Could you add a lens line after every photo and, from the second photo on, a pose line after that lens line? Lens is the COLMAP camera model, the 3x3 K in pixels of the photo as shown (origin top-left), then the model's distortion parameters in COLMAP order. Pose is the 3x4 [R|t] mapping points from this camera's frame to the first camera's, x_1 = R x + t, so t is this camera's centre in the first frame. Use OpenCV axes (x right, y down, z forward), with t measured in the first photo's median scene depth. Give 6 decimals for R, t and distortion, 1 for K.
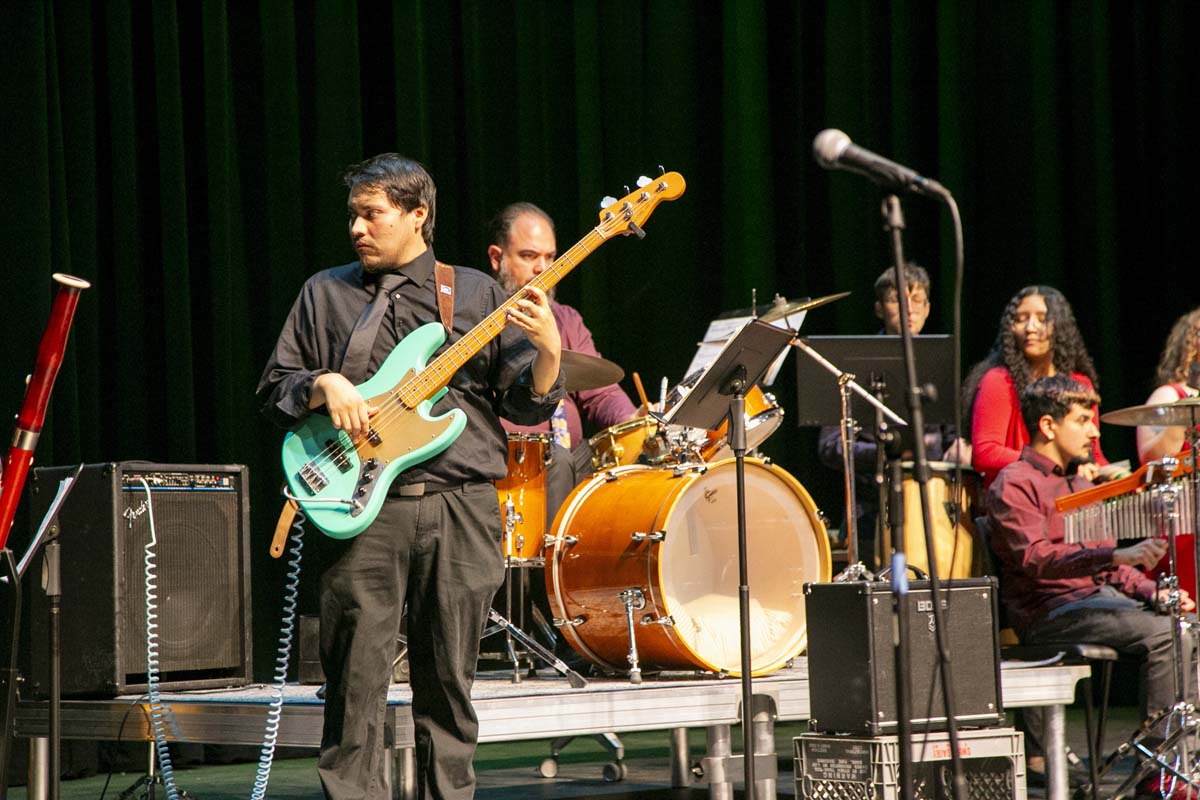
lens RADIAL K [[3661.0, 0, 595.6], [0, 3661.0, 380.3], [0, 0, 1]] dist [0.759139, 0.579020]
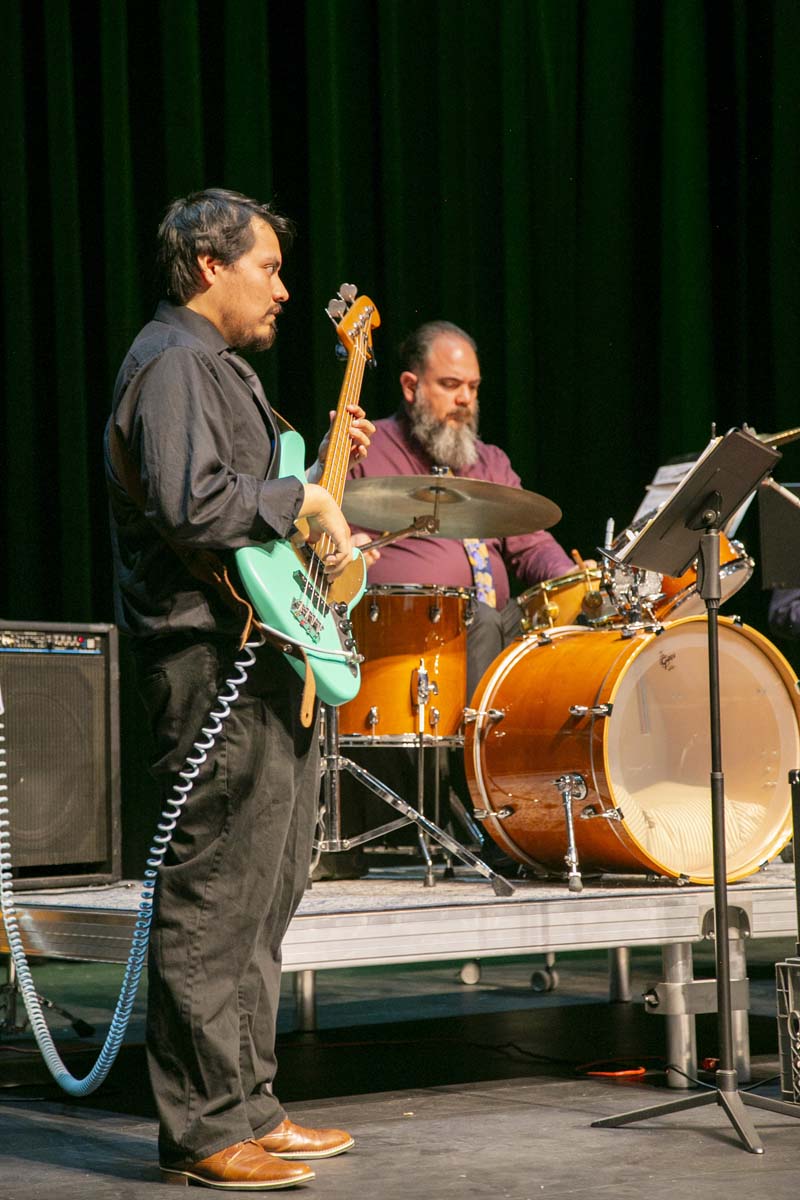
lens RADIAL K [[3175.7, 0, 400.0], [0, 3175.7, 600.0], [0, 0, 1]] dist [0.672583, -0.054345]
pose [[0.999315, 0.005817, -0.036552, -0.002191], [-0.005712, 0.999979, 0.002970, 0.015537], [0.036569, -0.002759, 0.999327, 0.279174]]
